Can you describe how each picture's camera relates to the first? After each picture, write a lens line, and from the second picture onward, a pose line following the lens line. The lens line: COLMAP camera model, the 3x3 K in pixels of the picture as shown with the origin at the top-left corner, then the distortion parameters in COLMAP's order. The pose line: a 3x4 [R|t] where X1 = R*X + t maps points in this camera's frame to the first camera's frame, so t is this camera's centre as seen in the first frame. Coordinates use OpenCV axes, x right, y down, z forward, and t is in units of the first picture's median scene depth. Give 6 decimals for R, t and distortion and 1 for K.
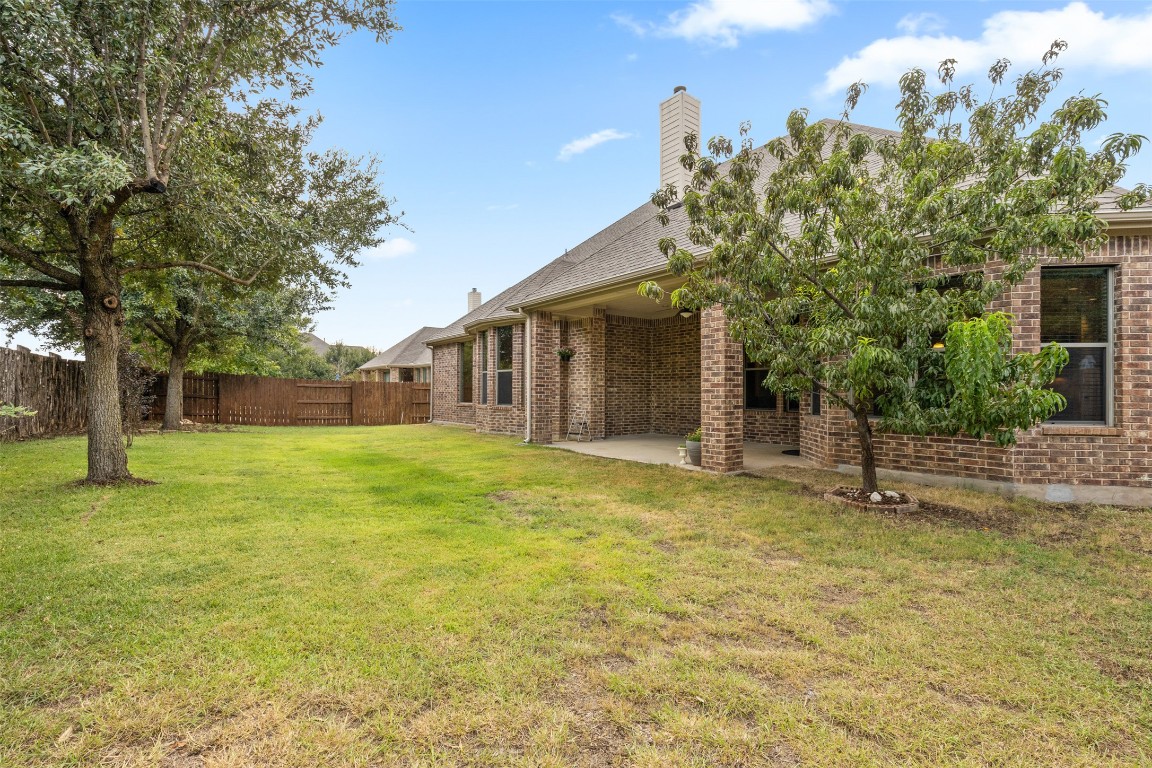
lens RADIAL K [[518.3, 0, 575.5], [0, 518.3, 385.1], [0, 0, 1]] dist [0.011061, -0.002968]
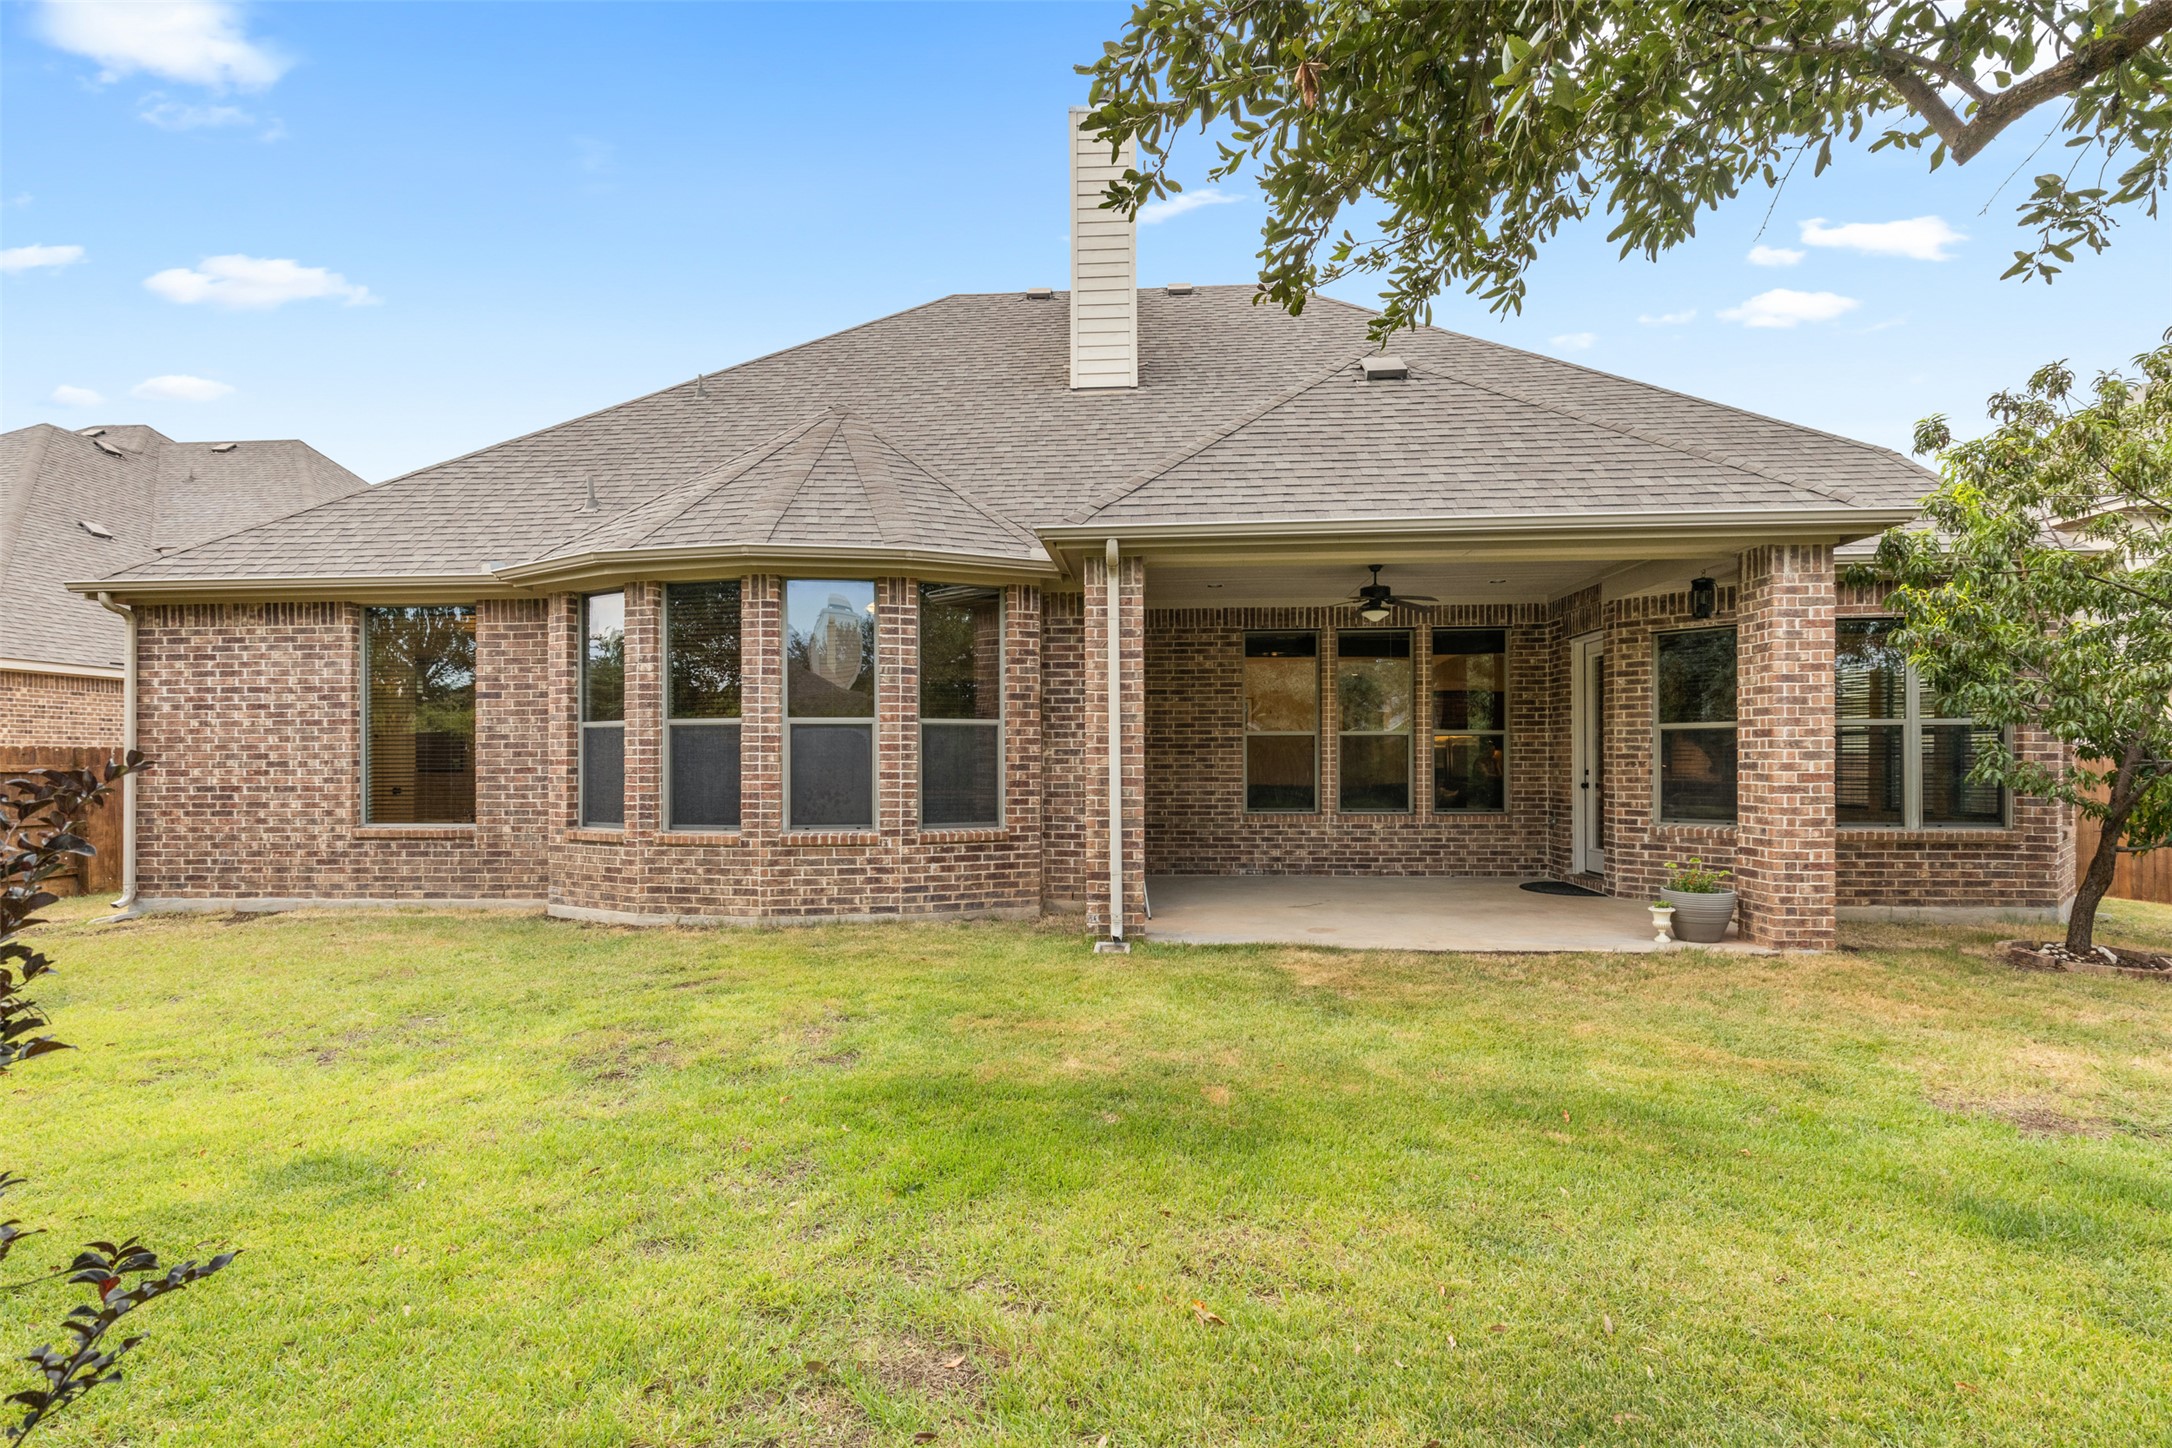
lens RADIAL K [[977.2, 0, 1085.3], [0, 977.2, 740.5], [0, 0, 1]] dist [0.011061, -0.002968]
pose [[0.657420, 0.010864, 0.753446, -0.973148], [-0.007143, 0.999941, -0.008185, -0.024059], [-0.753490, -0.000001, 0.657459, 0.973328]]
